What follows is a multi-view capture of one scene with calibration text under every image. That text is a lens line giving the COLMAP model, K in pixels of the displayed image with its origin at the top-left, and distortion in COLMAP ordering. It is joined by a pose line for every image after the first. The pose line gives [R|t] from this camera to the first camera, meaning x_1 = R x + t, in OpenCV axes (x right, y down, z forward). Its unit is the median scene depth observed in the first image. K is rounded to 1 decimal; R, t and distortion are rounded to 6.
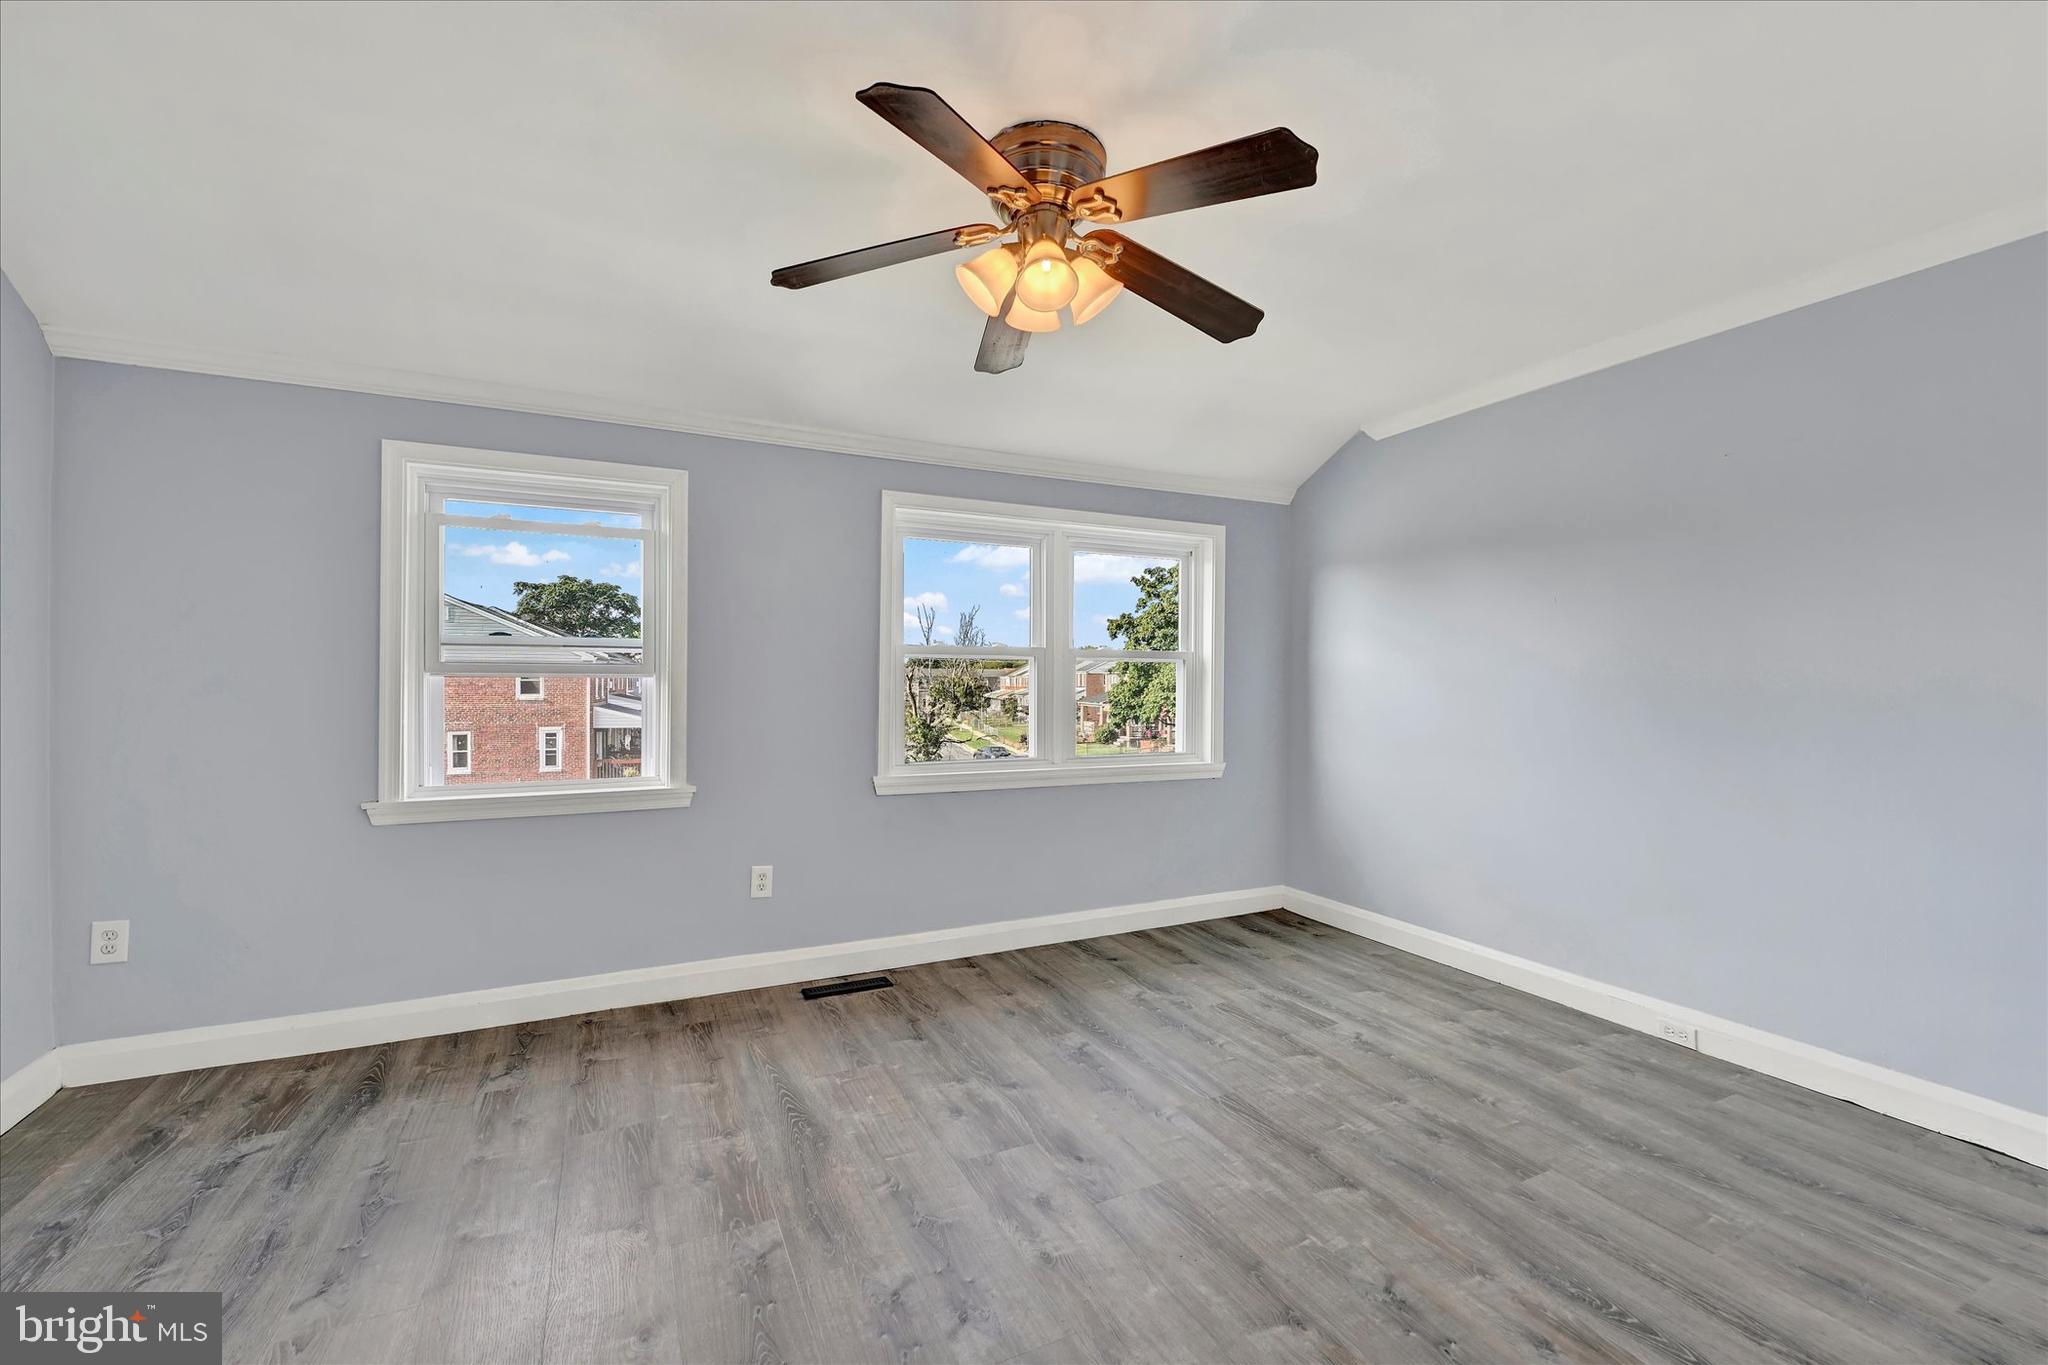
lens RADIAL K [[822.5, 0, 1010.1], [0, 822.5, 683.5], [0, 0, 1]] dist [-0.000641, 0.000471]
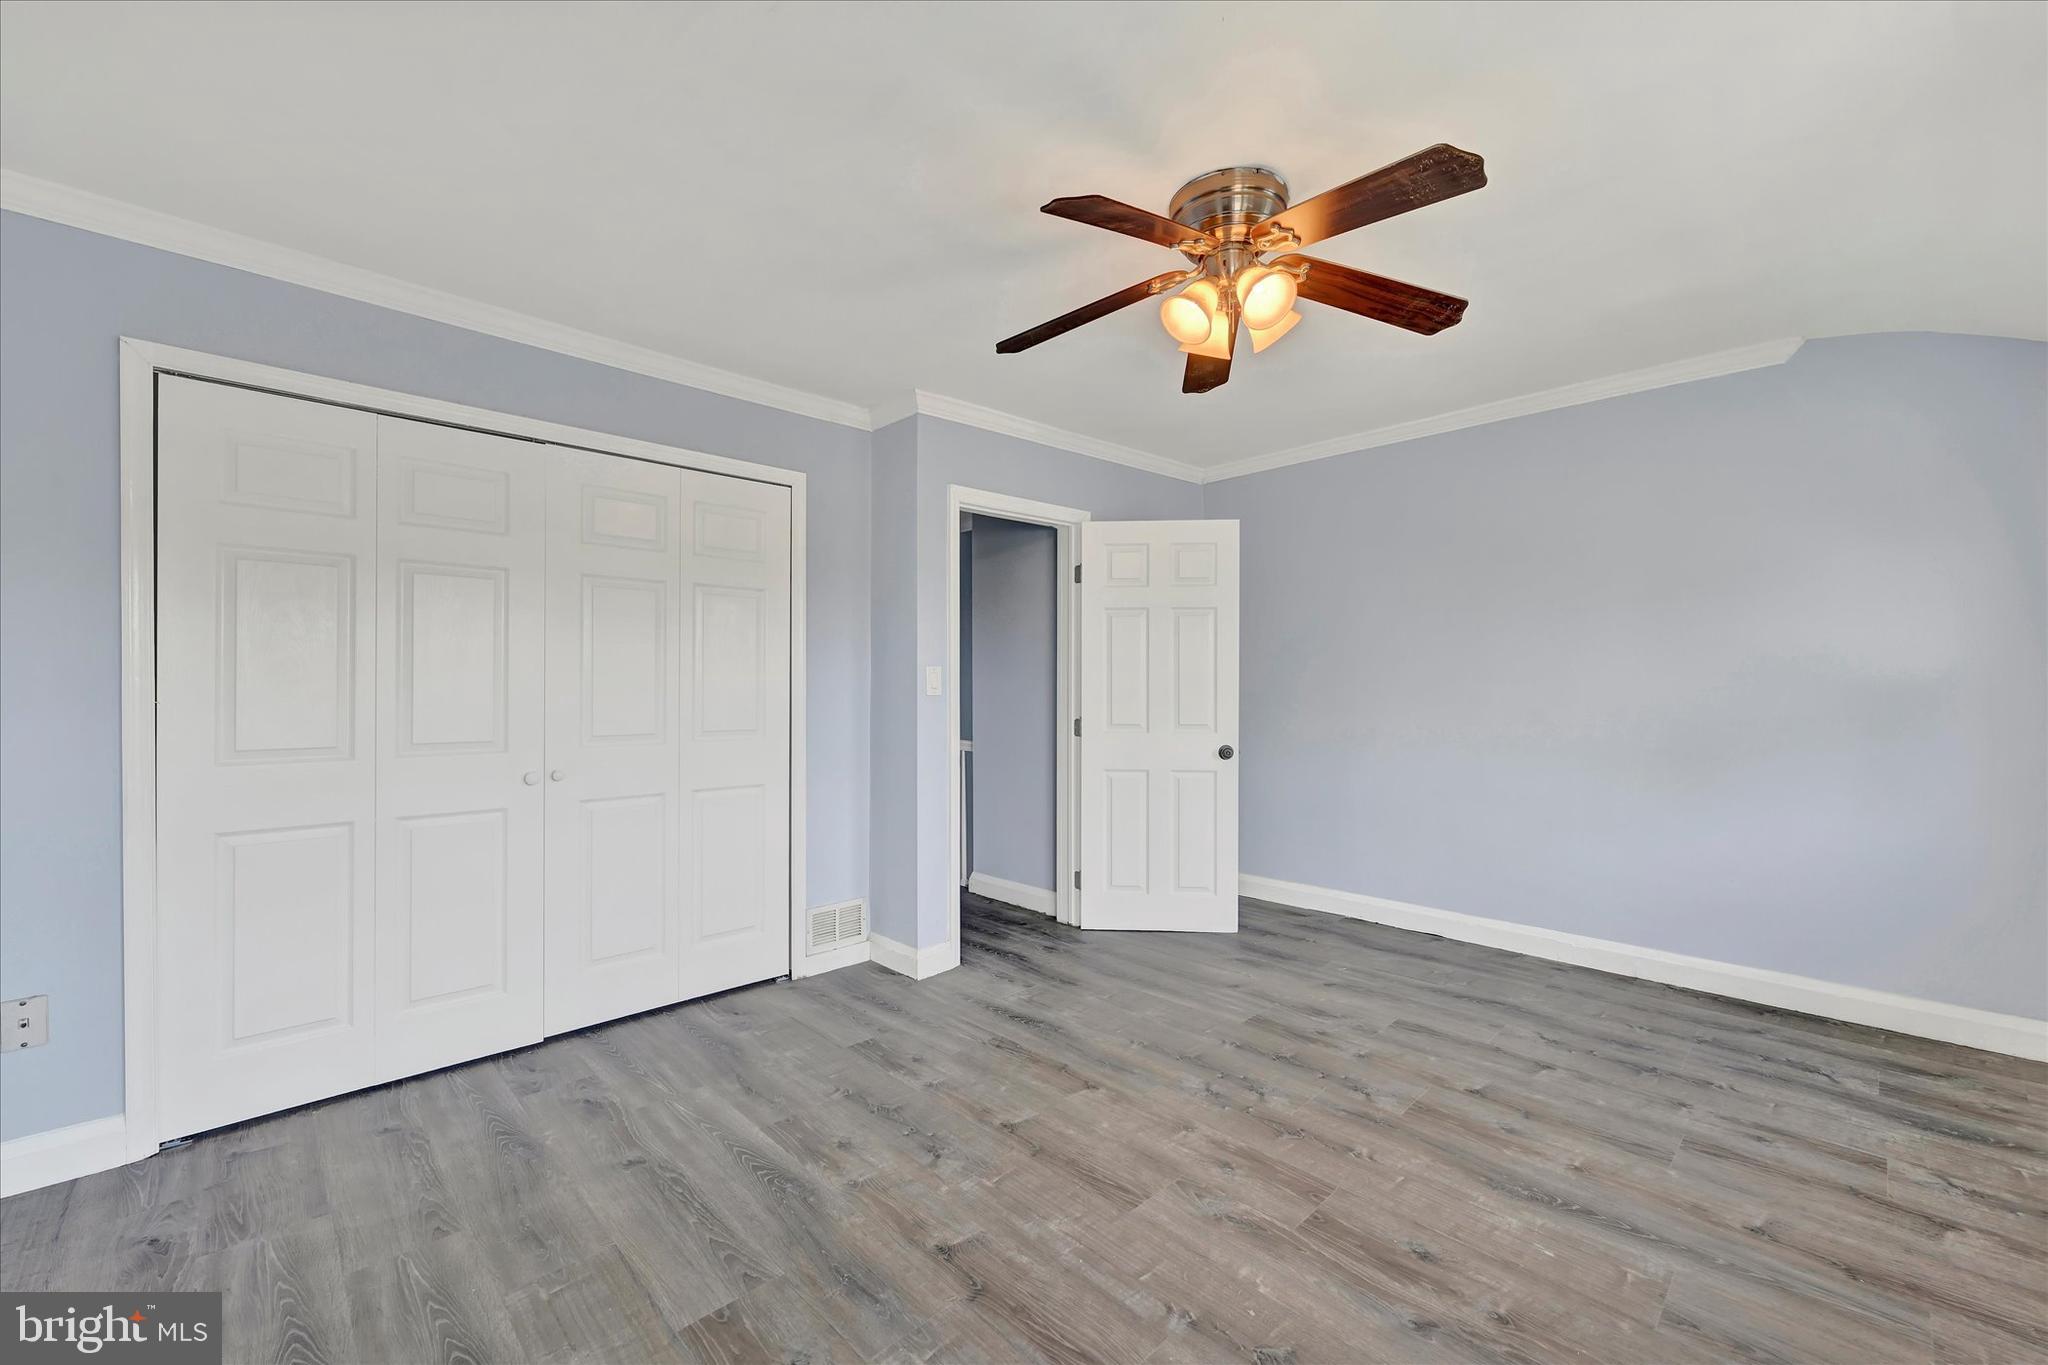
lens RADIAL K [[822.5, 0, 1010.1], [0, 822.5, 683.5], [0, 0, 1]] dist [-0.000641, 0.000471]
pose [[-0.952415, -0.001144, -0.304801, 0.606621], [-0.002451, 0.999989, 0.003905, -0.007569], [0.304793, 0.004466, -0.952408, 1.837446]]
